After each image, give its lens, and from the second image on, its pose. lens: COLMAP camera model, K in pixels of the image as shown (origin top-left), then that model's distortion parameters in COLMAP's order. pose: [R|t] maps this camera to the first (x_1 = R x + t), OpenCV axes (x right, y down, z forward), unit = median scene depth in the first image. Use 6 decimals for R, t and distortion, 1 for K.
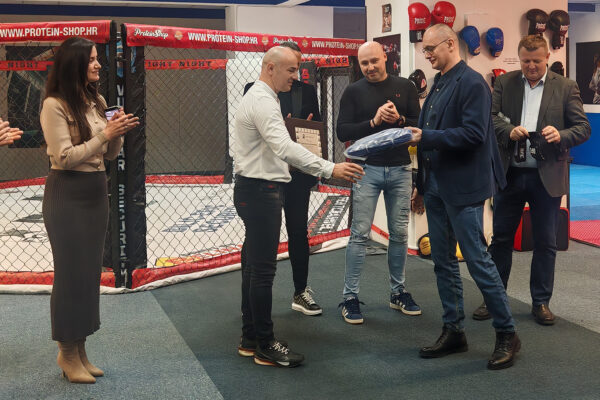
lens RADIAL K [[829.3, 0, 314.1], [0, 829.3, 114.8], [0, 0, 1]] dist [0.033795, -0.049189]
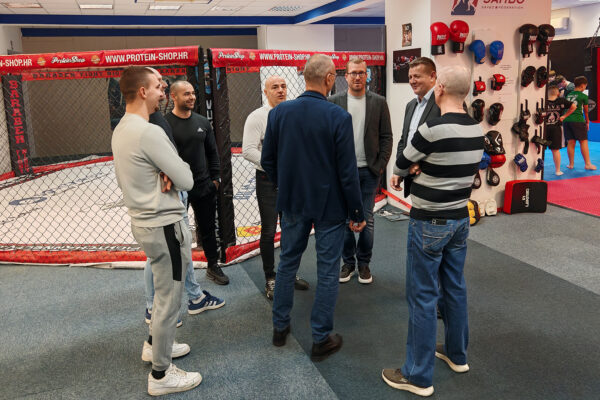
lens RADIAL K [[499.0, 0, 286.1], [0, 499.0, 167.9], [0, 0, 1]] dist [0.013702, 0.009216]
pose [[0.999634, -0.023849, -0.012797, -0.107455], [0.025524, 0.987962, 0.152576, -0.044179], [0.009004, -0.152847, 0.988209, 0.255714]]
